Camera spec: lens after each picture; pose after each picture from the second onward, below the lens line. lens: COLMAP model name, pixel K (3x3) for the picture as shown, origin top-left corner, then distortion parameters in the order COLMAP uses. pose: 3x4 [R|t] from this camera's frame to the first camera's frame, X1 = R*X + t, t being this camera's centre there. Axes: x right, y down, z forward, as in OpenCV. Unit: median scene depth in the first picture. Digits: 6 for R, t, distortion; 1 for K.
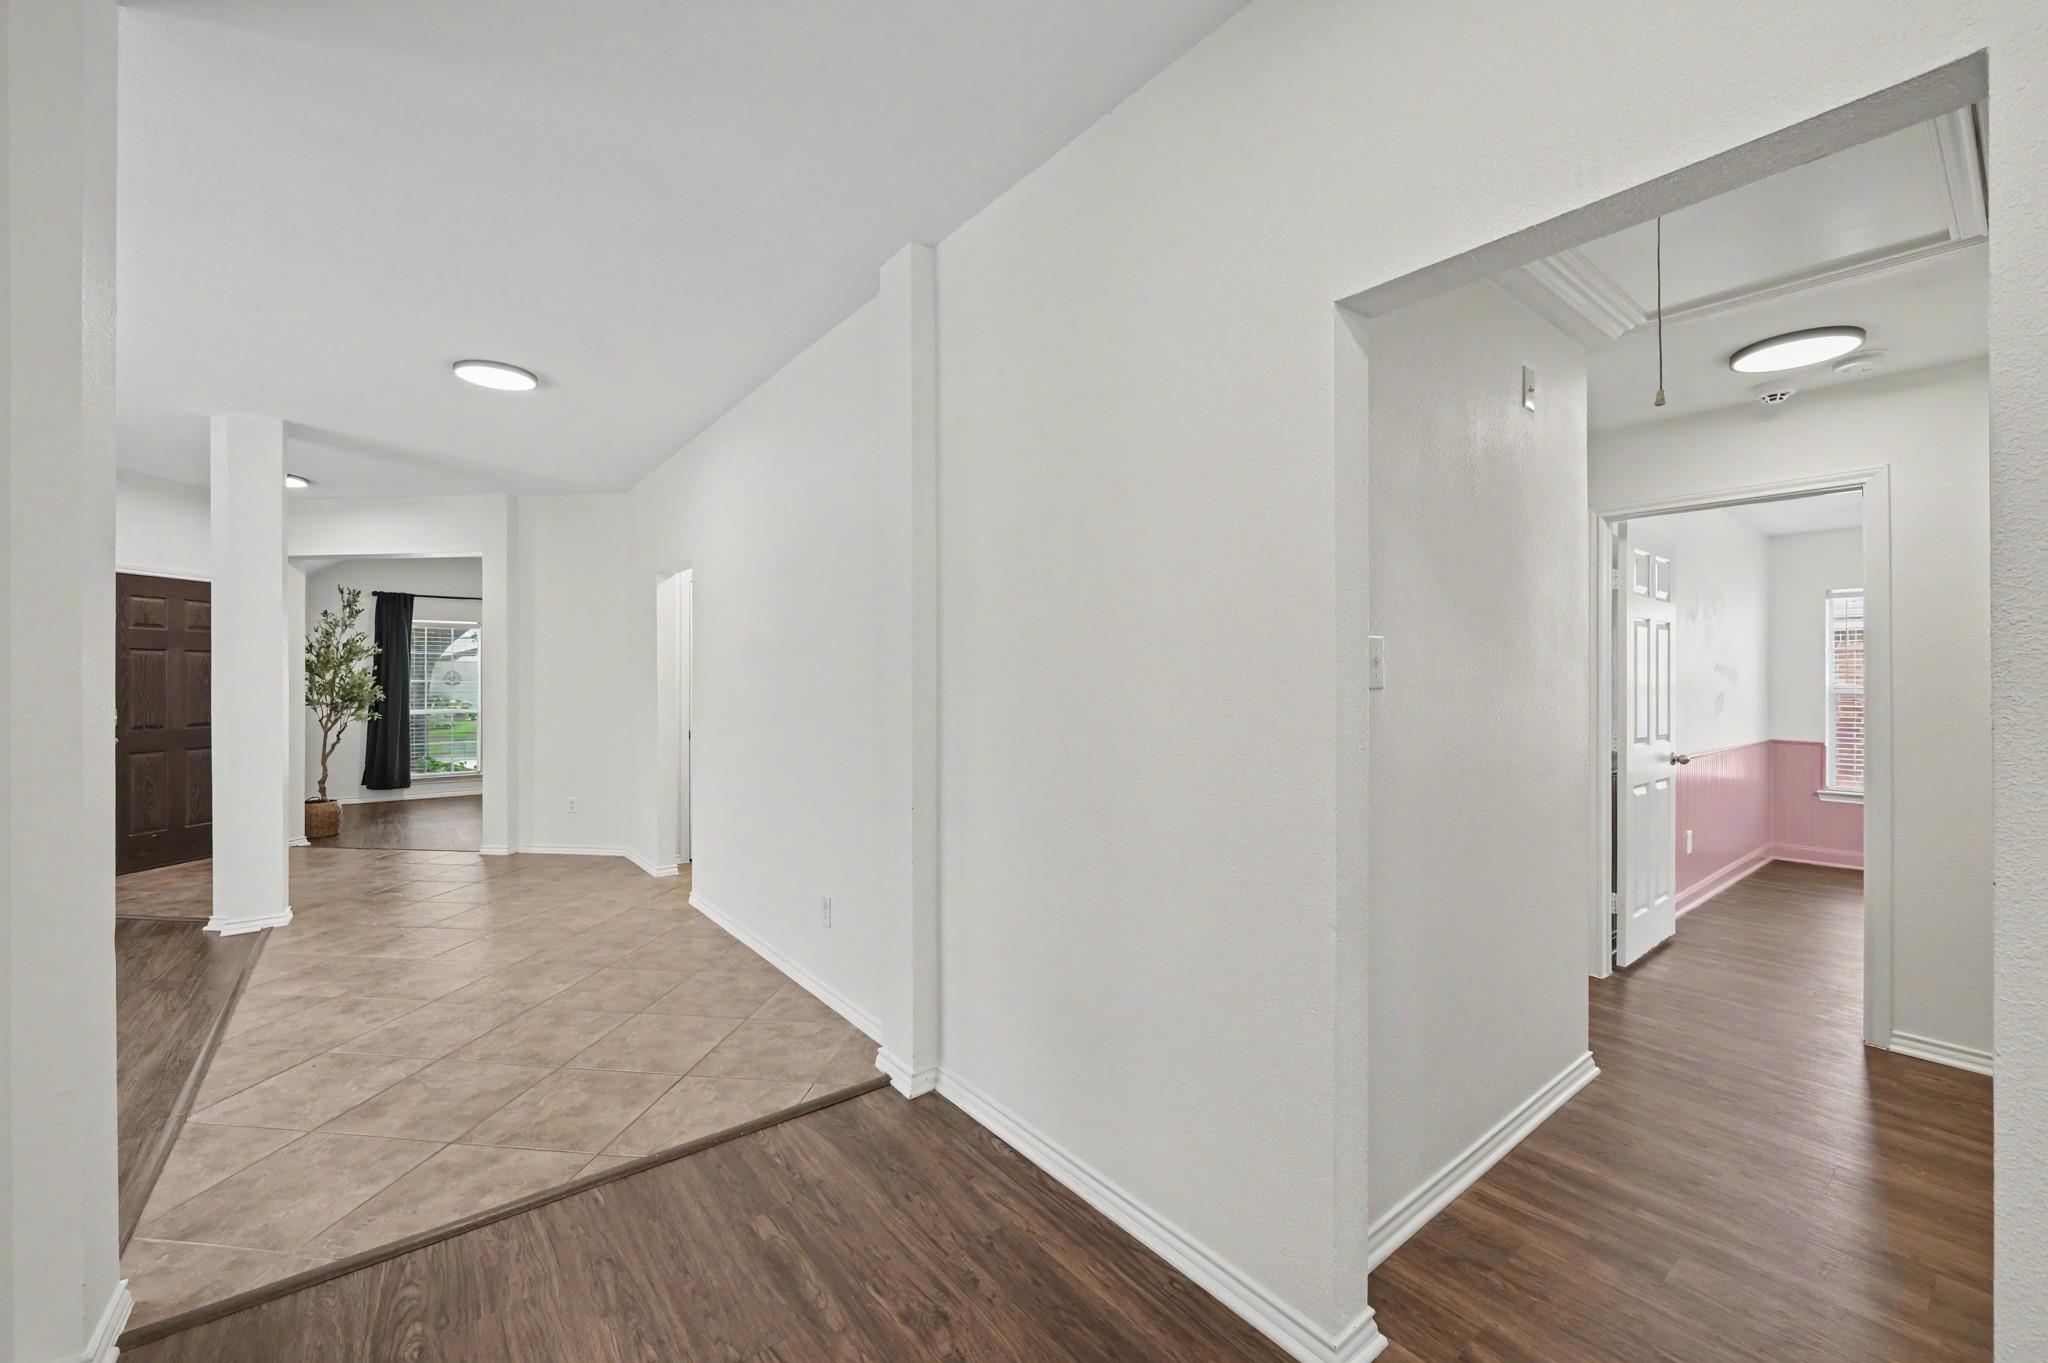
lens RADIAL K [[809.9, 0, 1017.5], [0, 809.9, 674.0], [0, 0, 1]] dist [-0.002332, 0.000580]
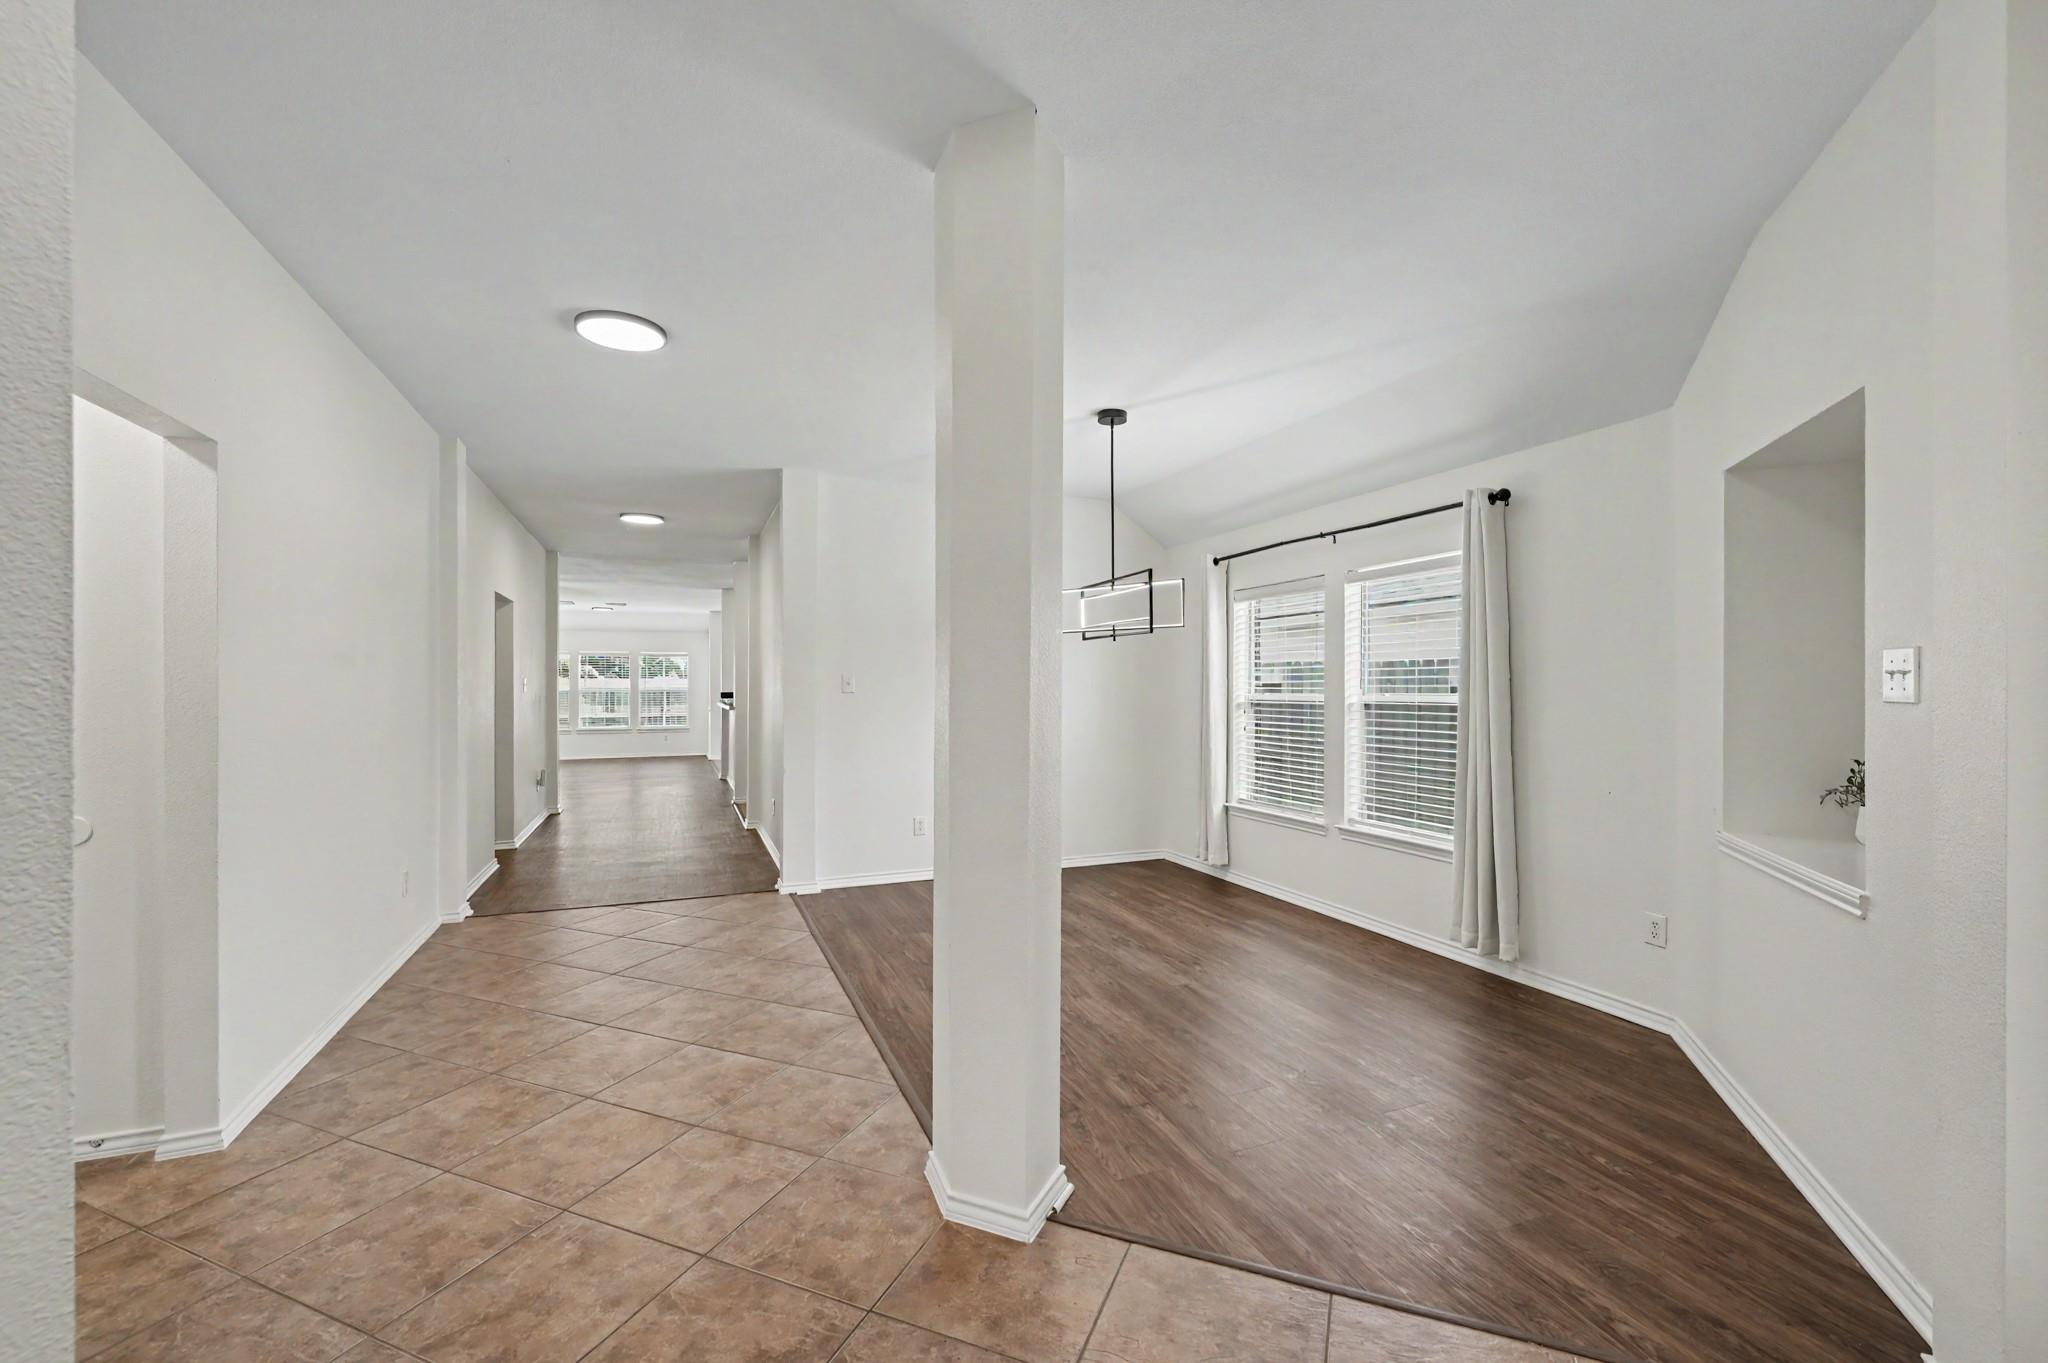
lens RADIAL K [[850.8, 0, 1024.0], [0, 850.8, 681.5], [0, 0, 1]] dist [0.001883, -0.000169]
pose [[-0.962711, 0.004201, 0.270500, -1.294877], [0.003678, 0.999990, -0.002443, 0.002181], [-0.270508, -0.001357, -0.962717, 1.746415]]
